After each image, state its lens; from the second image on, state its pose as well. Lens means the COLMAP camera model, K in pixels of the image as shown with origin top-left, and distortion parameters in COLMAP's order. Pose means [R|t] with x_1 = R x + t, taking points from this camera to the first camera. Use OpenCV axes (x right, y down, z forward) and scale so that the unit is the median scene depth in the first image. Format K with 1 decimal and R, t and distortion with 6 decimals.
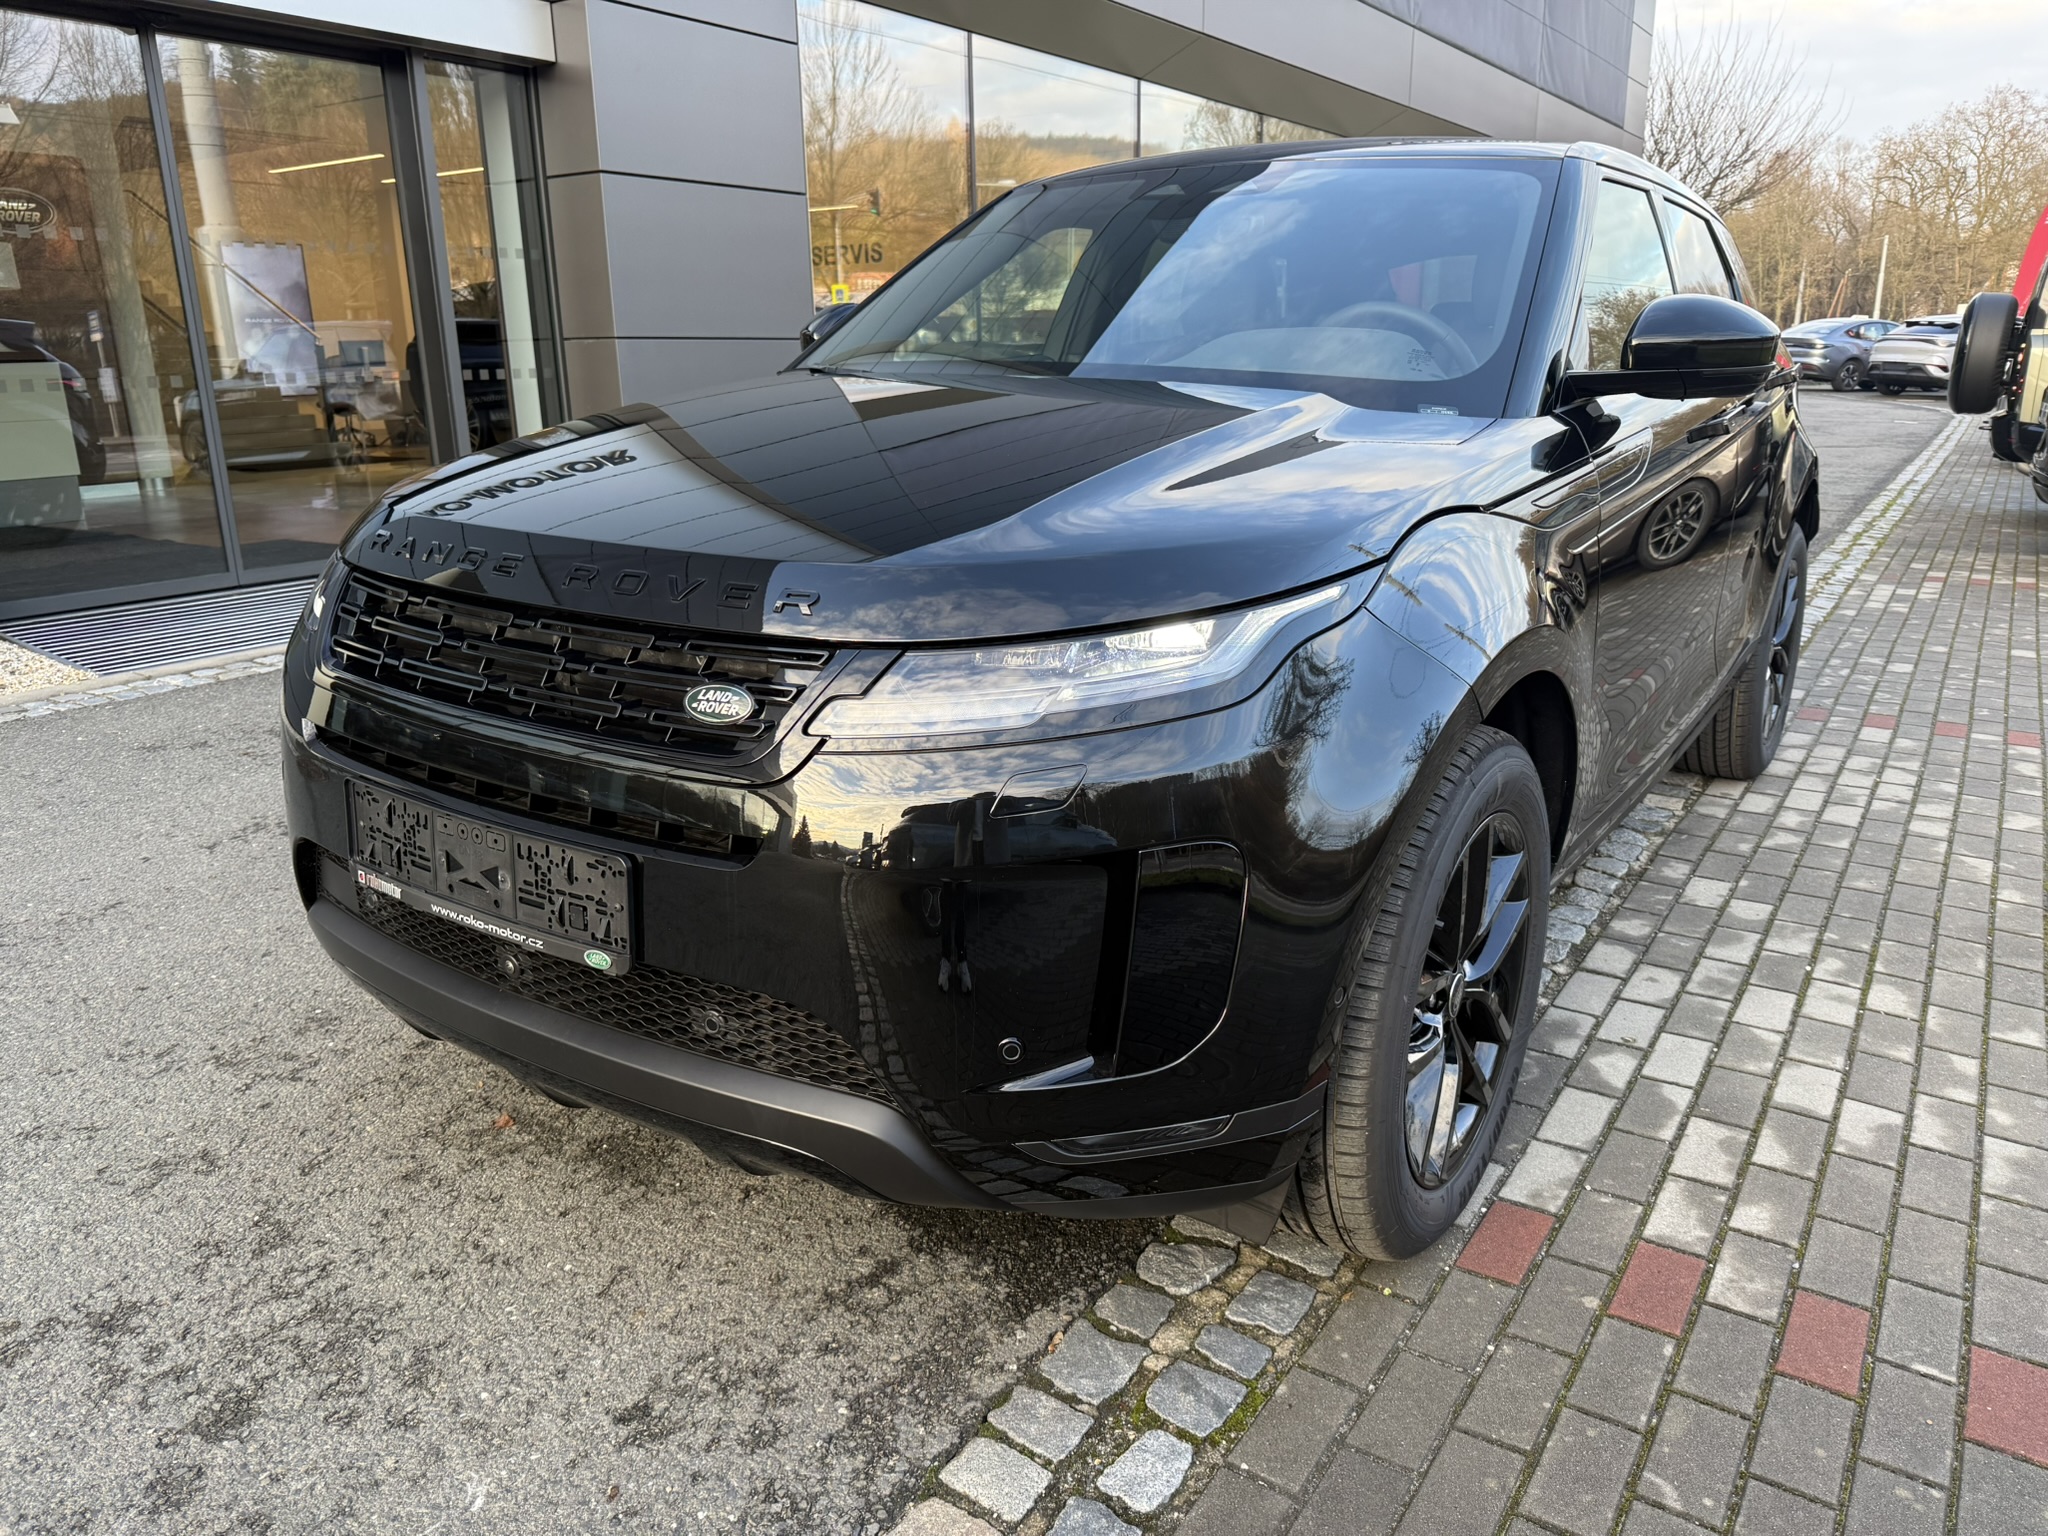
lens RADIAL K [[1438.0, 0, 1025.3], [0, 1438.0, 779.0], [0, 0, 1]] dist [0.077016, -0.131005]
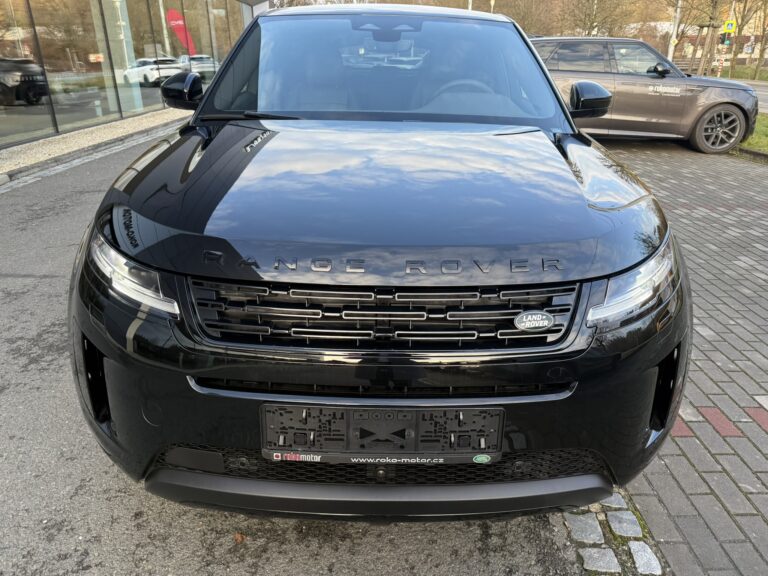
lens RADIAL K [[548.4, 0, 384.0], [0, 548.4, 288.0], [0, 0, 1]] dist [-0.003302, -0.003803]
pose [[0.824345, -0.210103, 0.525655, -0.697403], [0.155899, 0.976925, 0.145989, -0.215494], [-0.544198, -0.038396, 0.838078, 0.422301]]
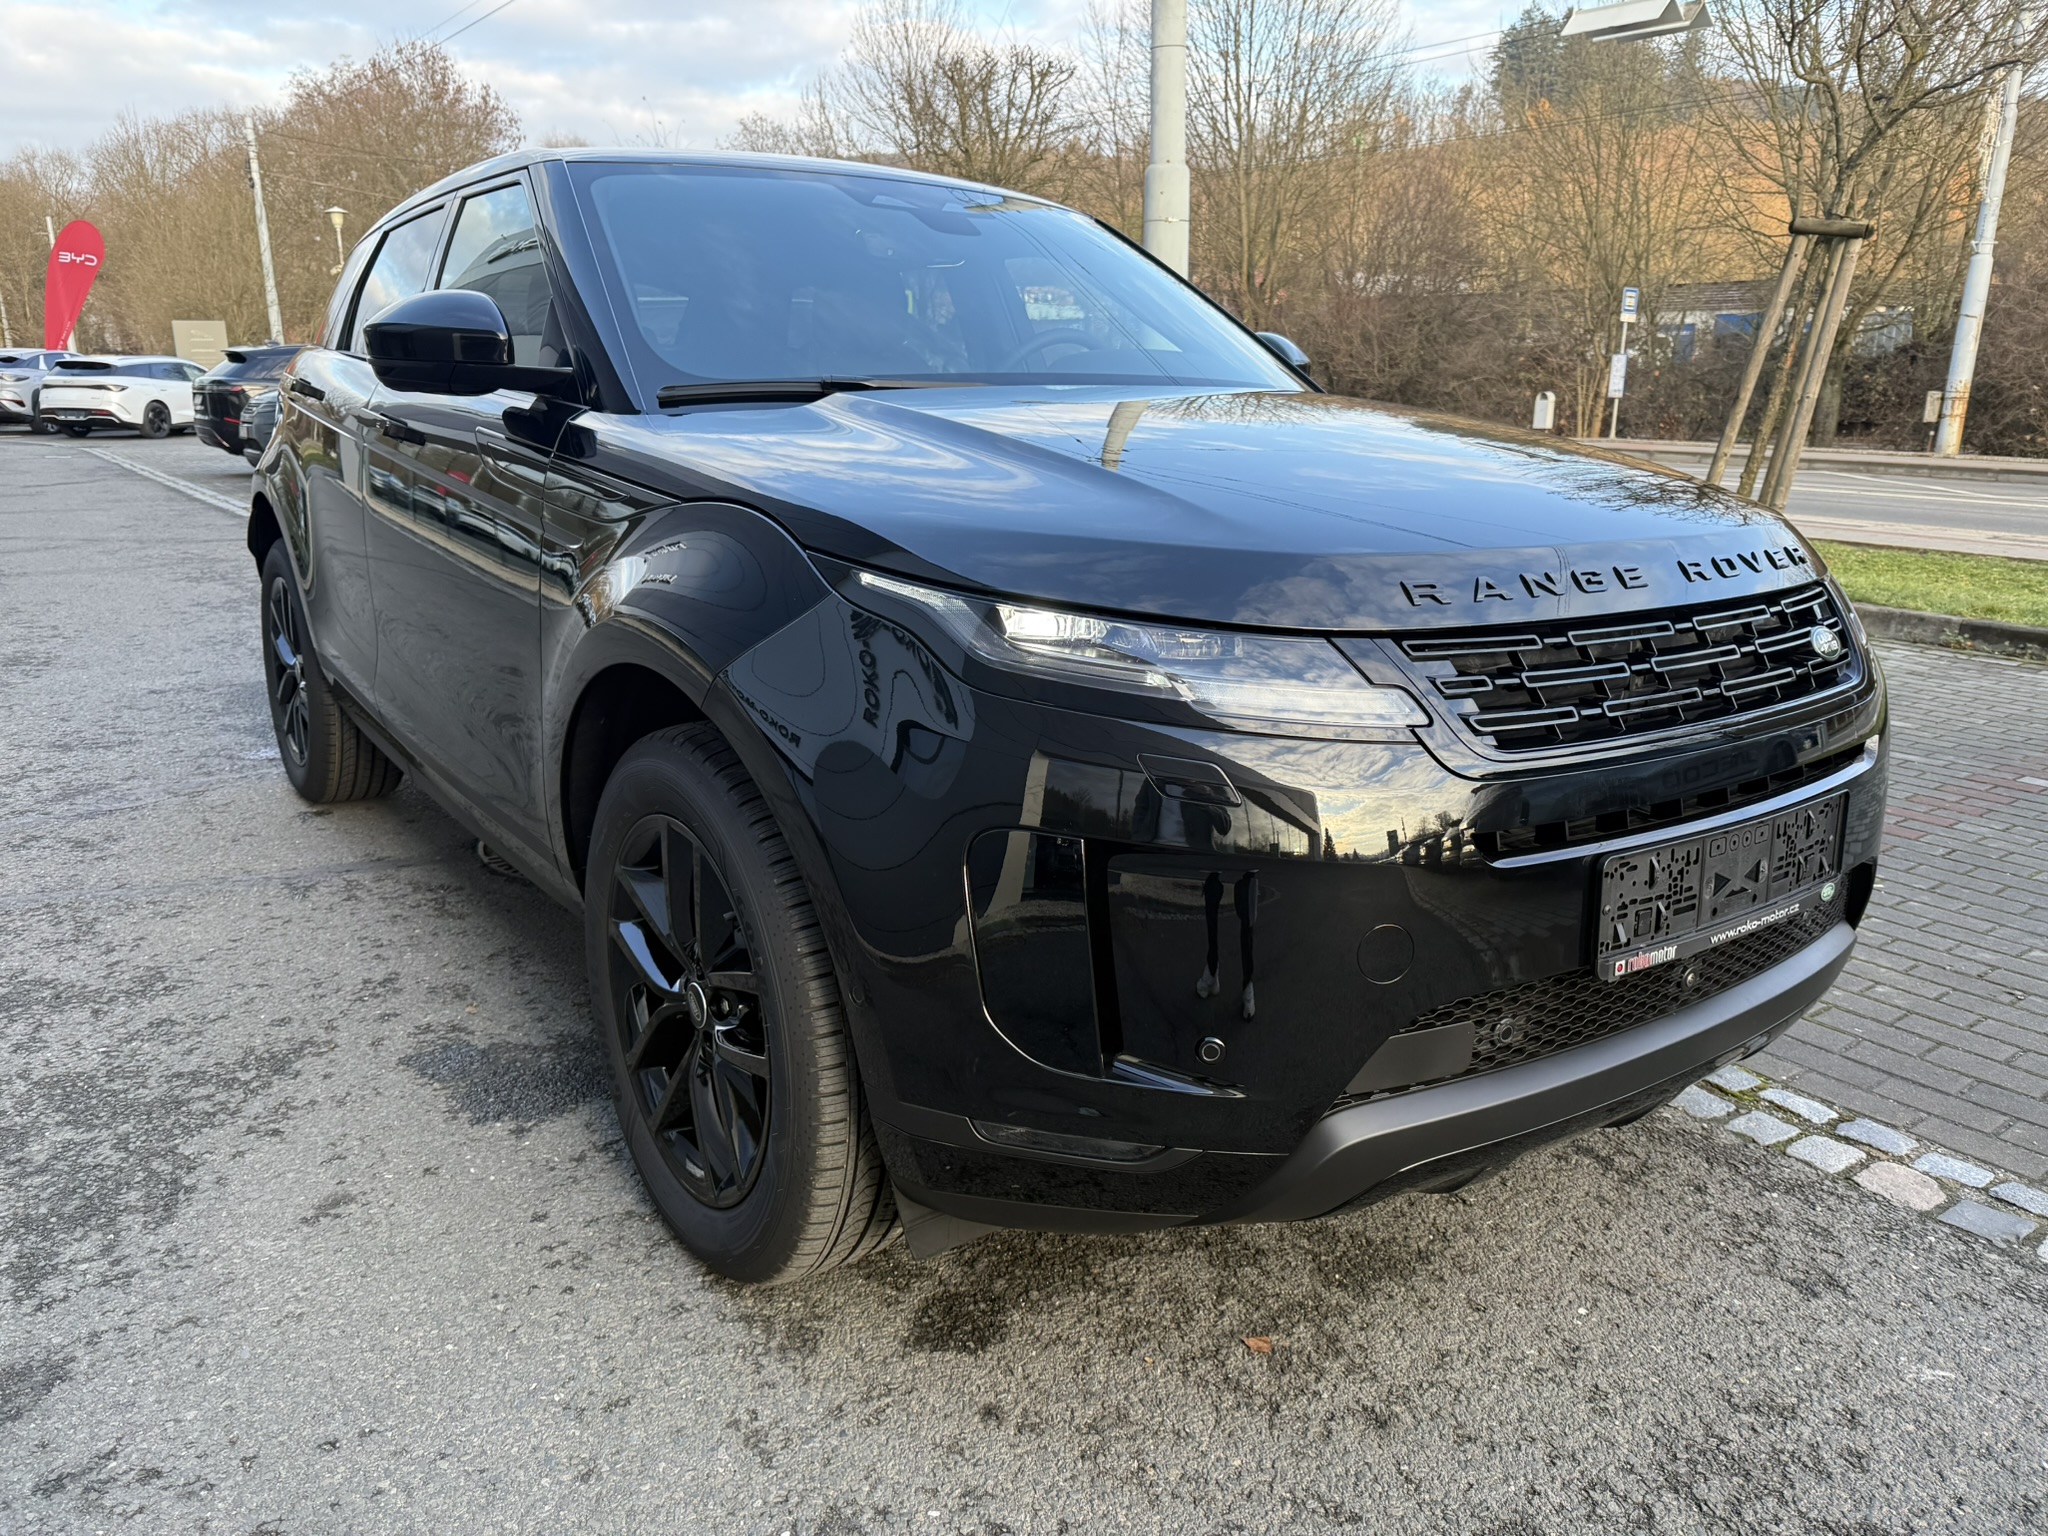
lens RADIAL K [[1448.3, 0, 1019.2], [0, 1448.3, 775.8], [0, 0, 1]] dist [0.001466, -0.001420]
pose [[0.343632, -0.242487, 0.907258, -1.403877], [0.265562, 0.951748, 0.153794, -0.279236], [-0.900774, 0.188084, 0.391446, 1.029819]]
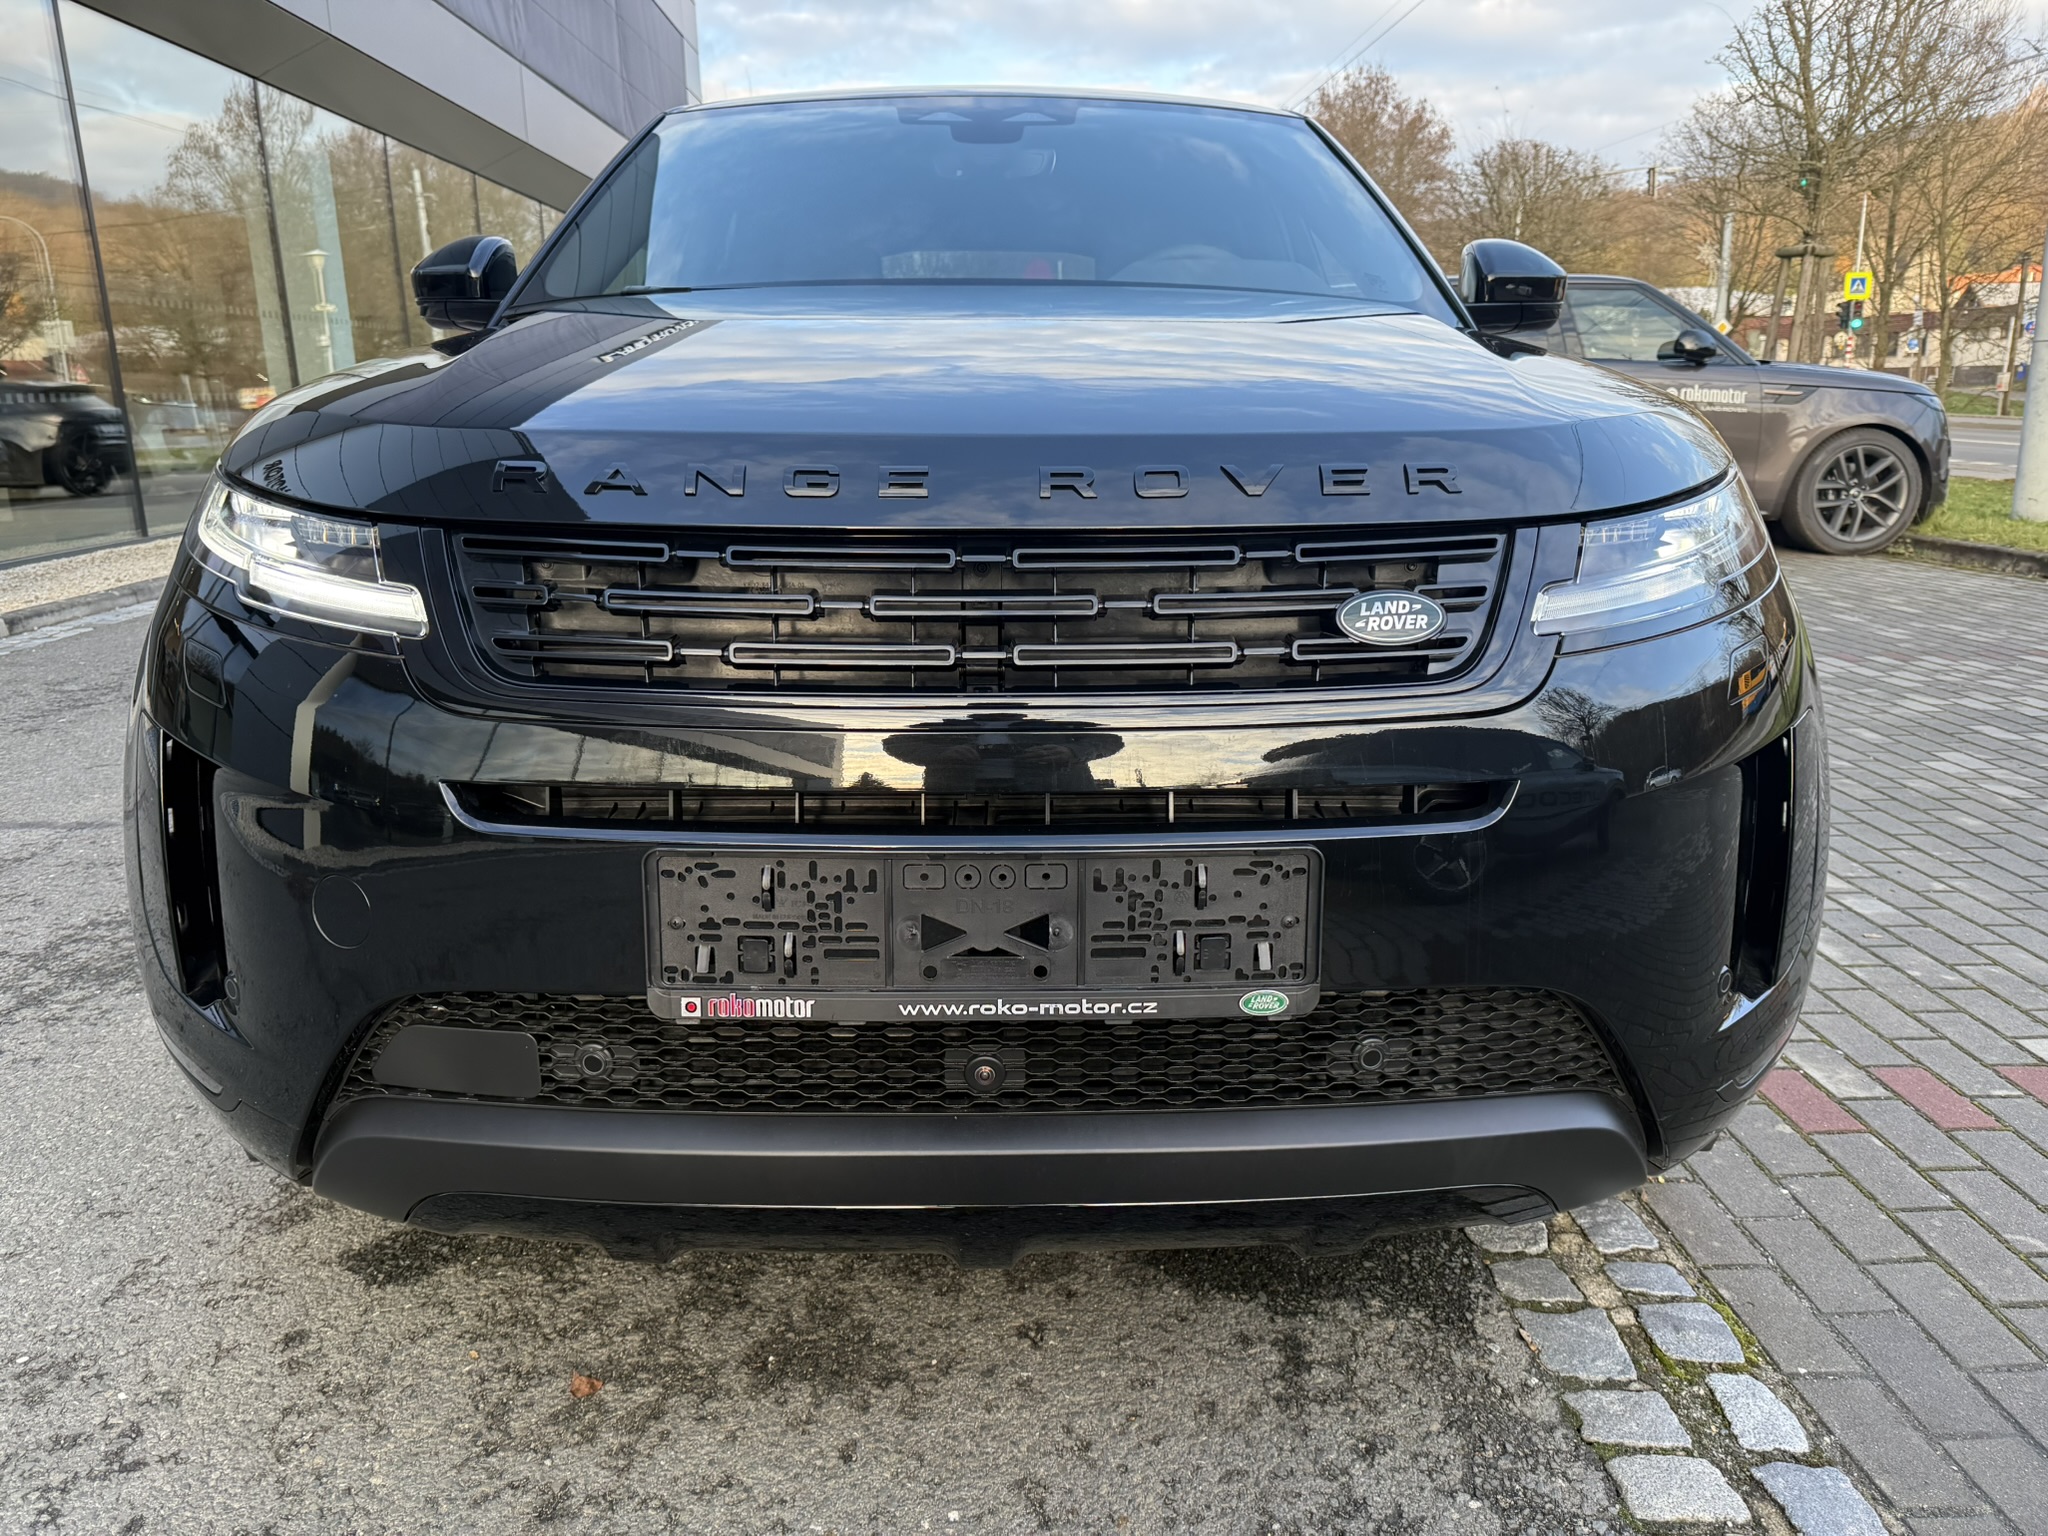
lens RADIAL K [[1462.2, 0, 1010.4], [0, 1462.2, 757.5], [0, 0, 1]] dist [0.002579, -0.009474]
pose [[0.817387, -0.145359, 0.557448, -0.721239], [0.175328, 0.984510, -0.000365, -0.012960], [-0.548760, 0.098035, 0.830212, 0.433524]]
